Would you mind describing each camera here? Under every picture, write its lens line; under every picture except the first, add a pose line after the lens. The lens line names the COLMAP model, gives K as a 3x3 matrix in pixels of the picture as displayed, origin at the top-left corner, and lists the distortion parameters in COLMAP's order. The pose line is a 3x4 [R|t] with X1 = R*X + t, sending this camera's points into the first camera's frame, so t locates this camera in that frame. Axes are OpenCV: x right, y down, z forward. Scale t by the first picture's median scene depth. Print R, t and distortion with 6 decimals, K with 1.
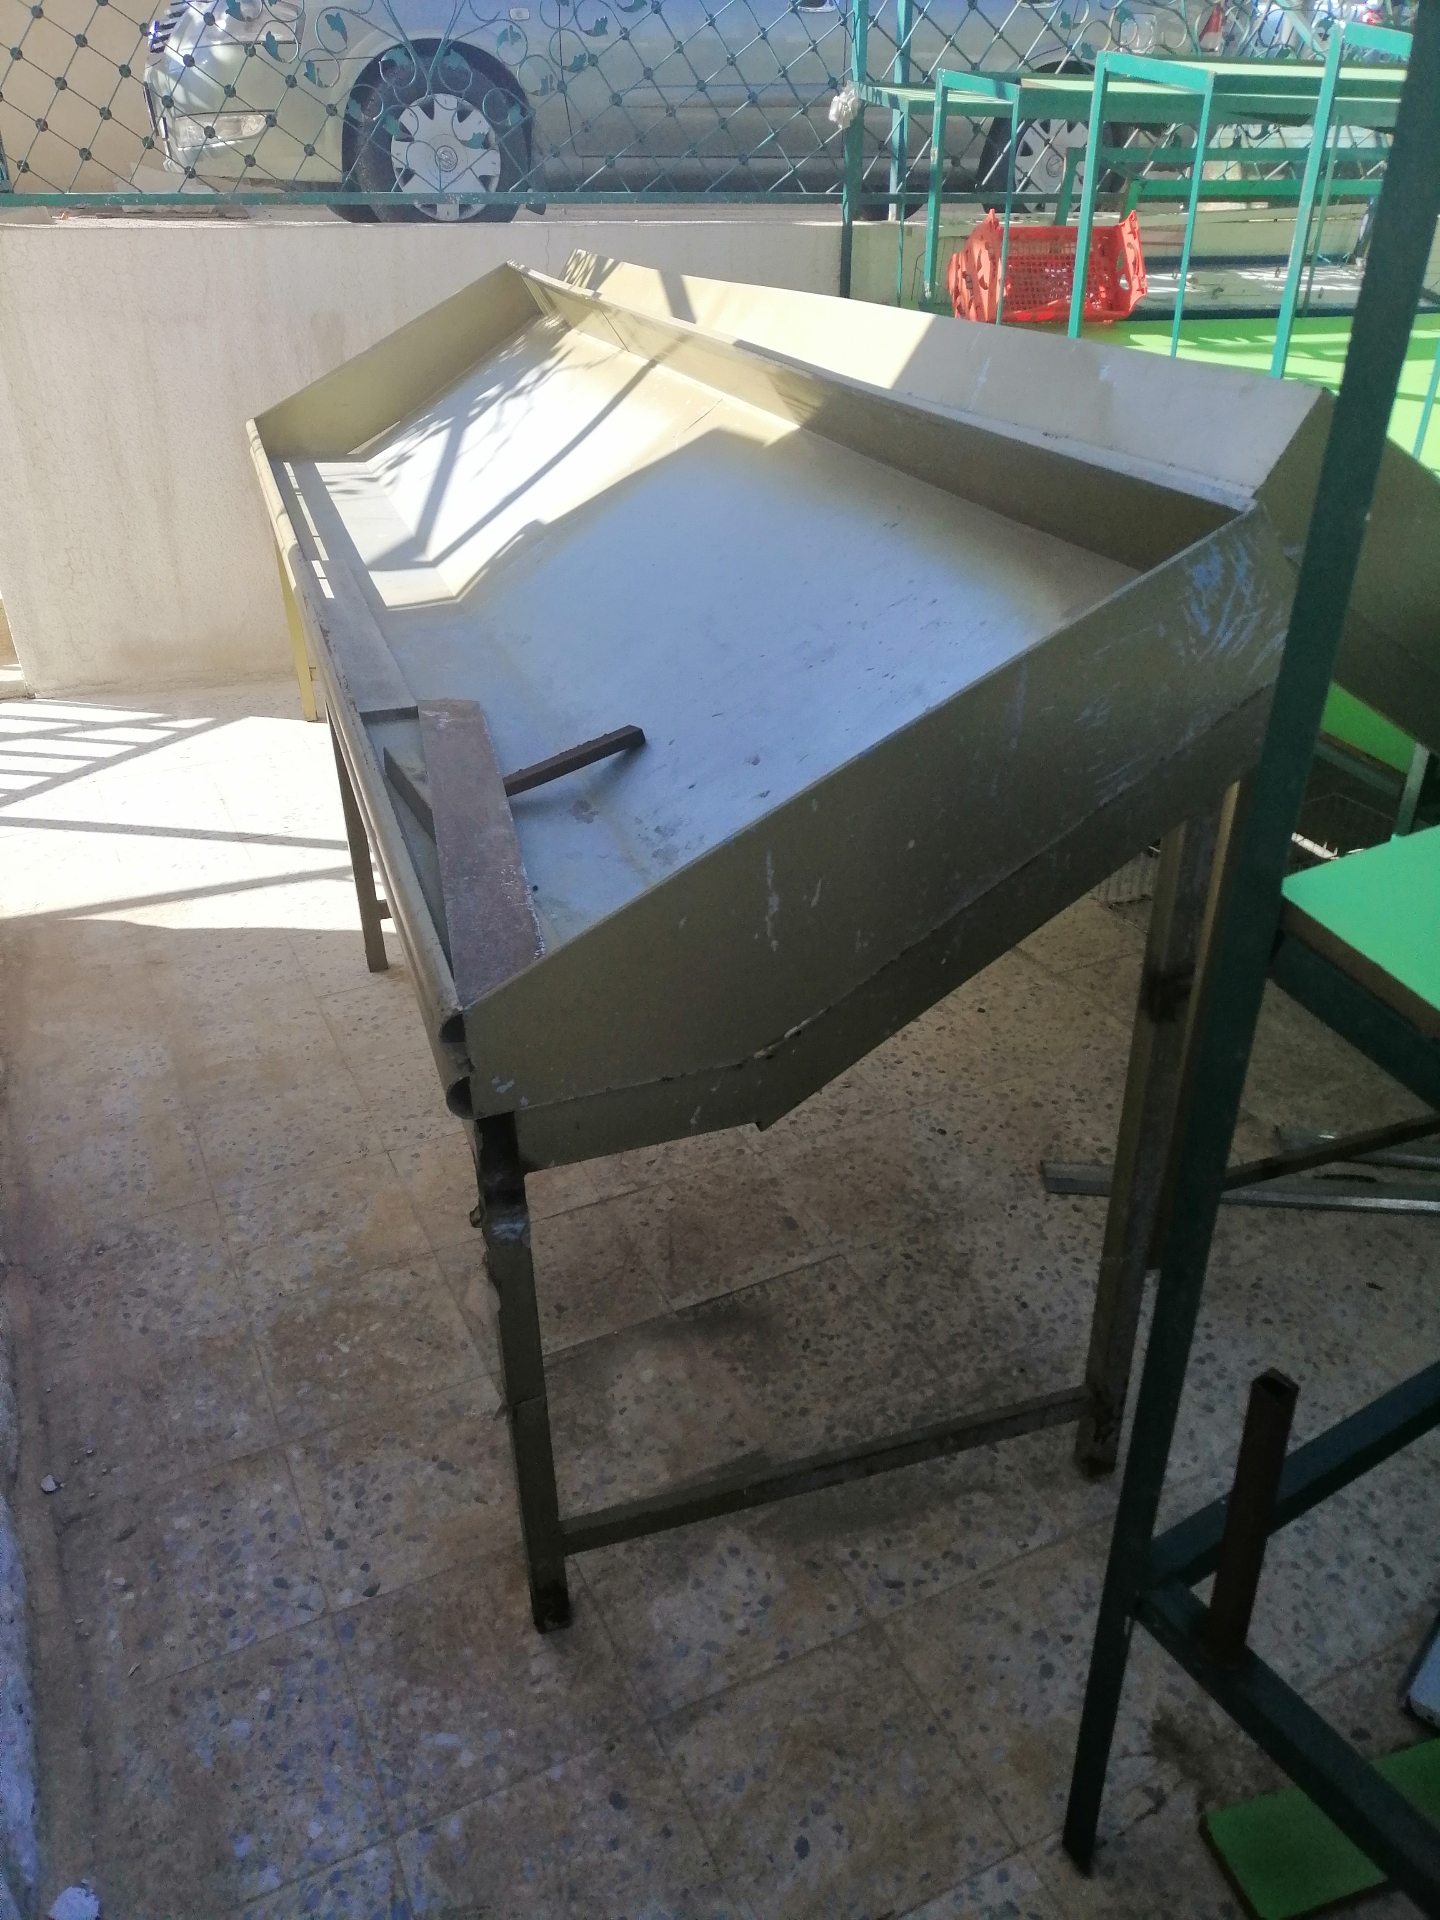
lens RADIAL K [[1426.8, 0, 727.2], [0, 1426.8, 972.5], [0, 0, 1]] dist [0.005652, 0.014336]
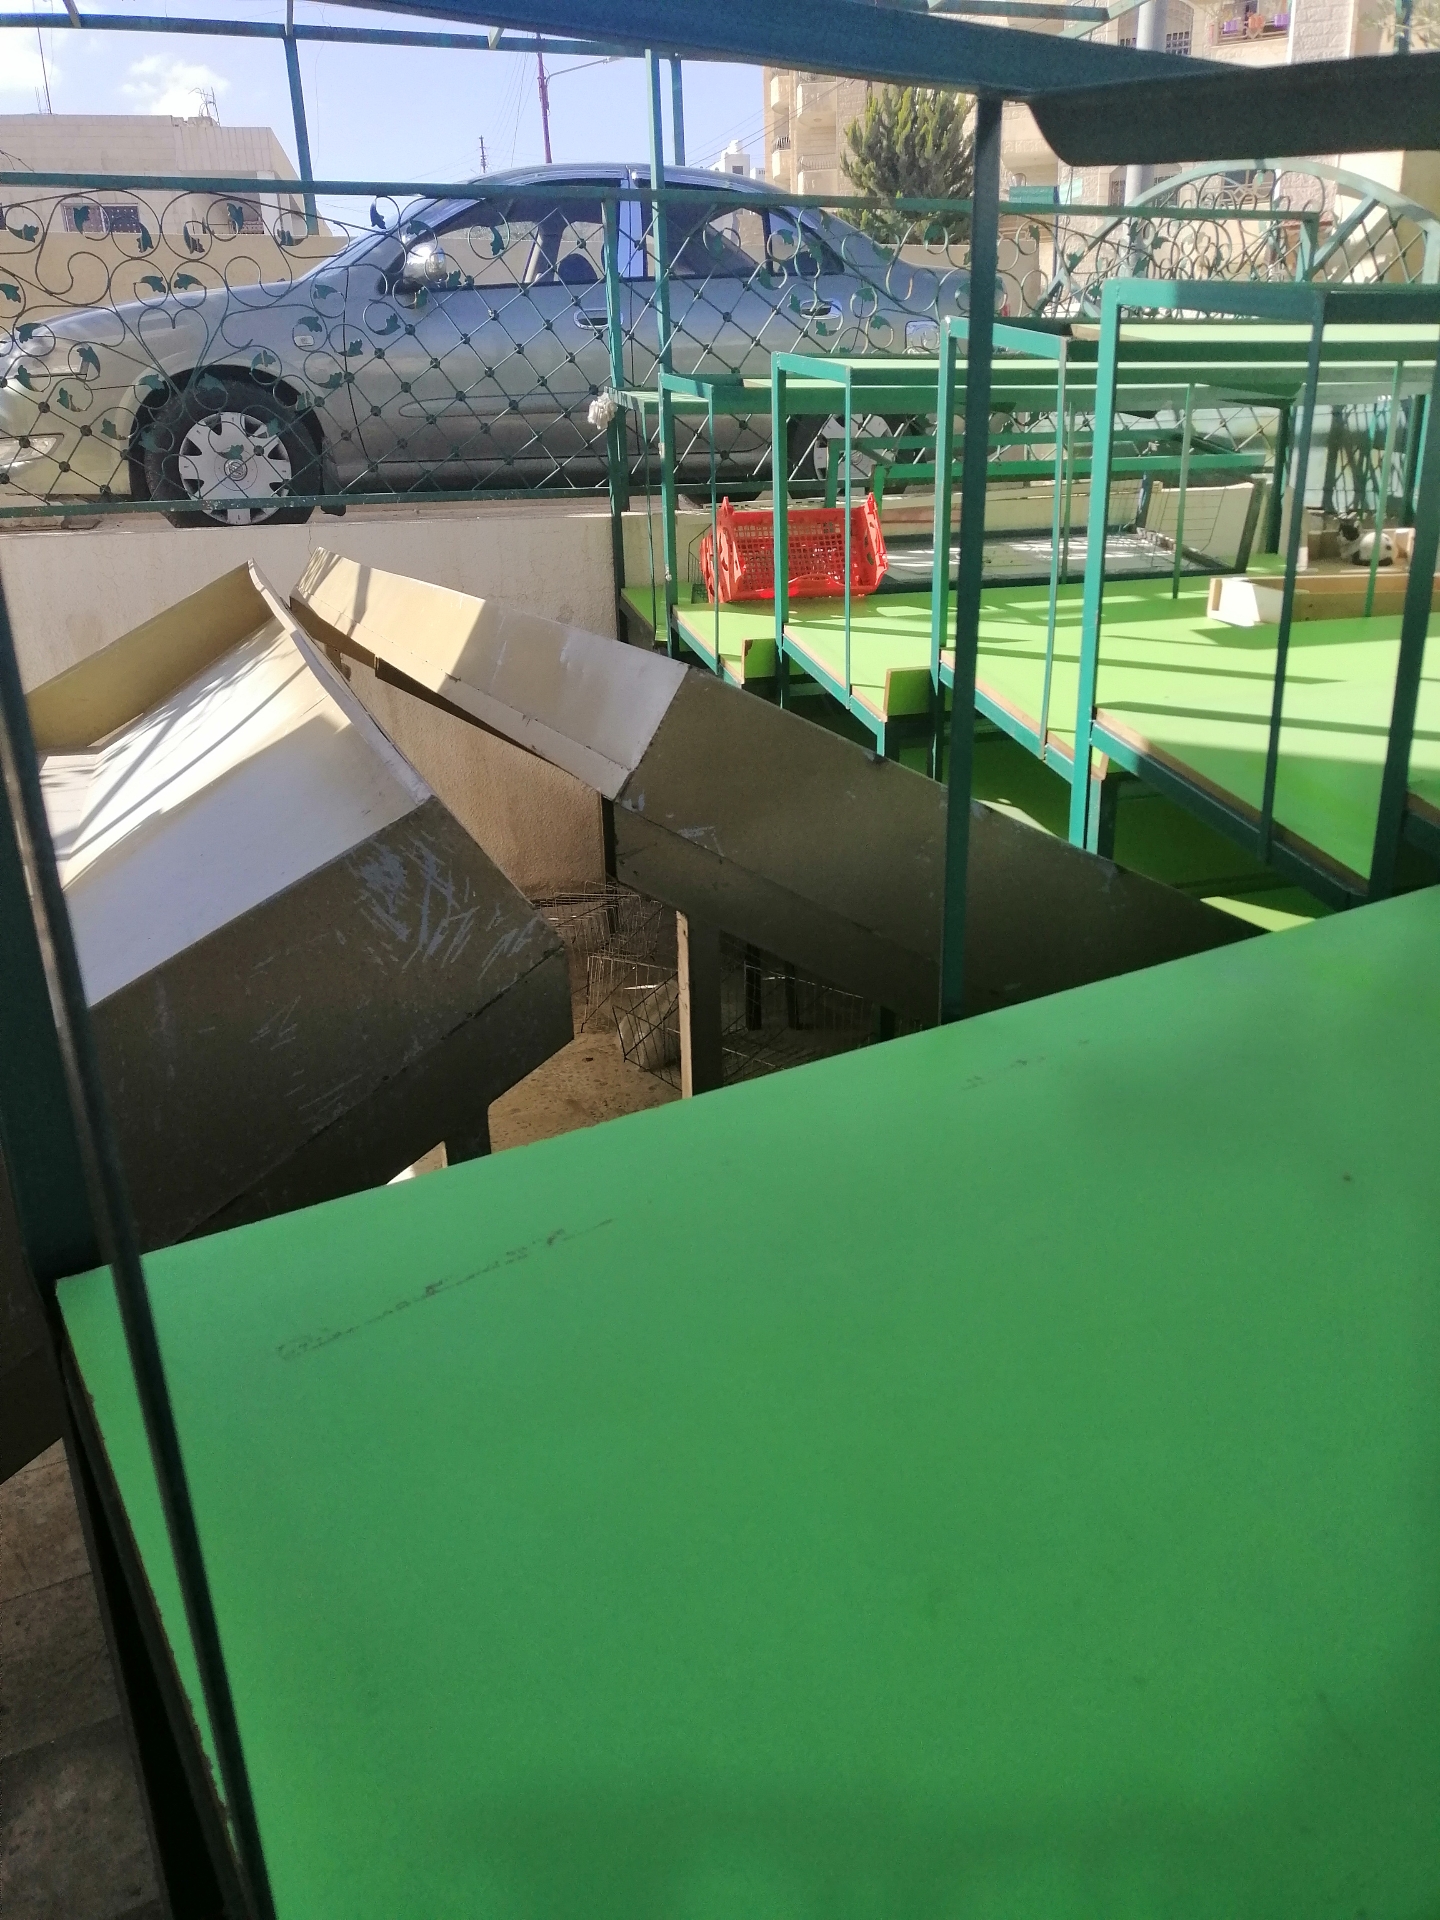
lens RADIAL K [[1435.1, 0, 730.1], [0, 1435.1, 967.2], [0, 0, 1]] dist [0.077296, -0.117108]
pose [[0.999388, -0.034381, -0.006388, 0.168649], [0.032699, 0.983530, -0.177763, -0.016702], [0.012395, 0.177446, 0.984053, 0.038227]]
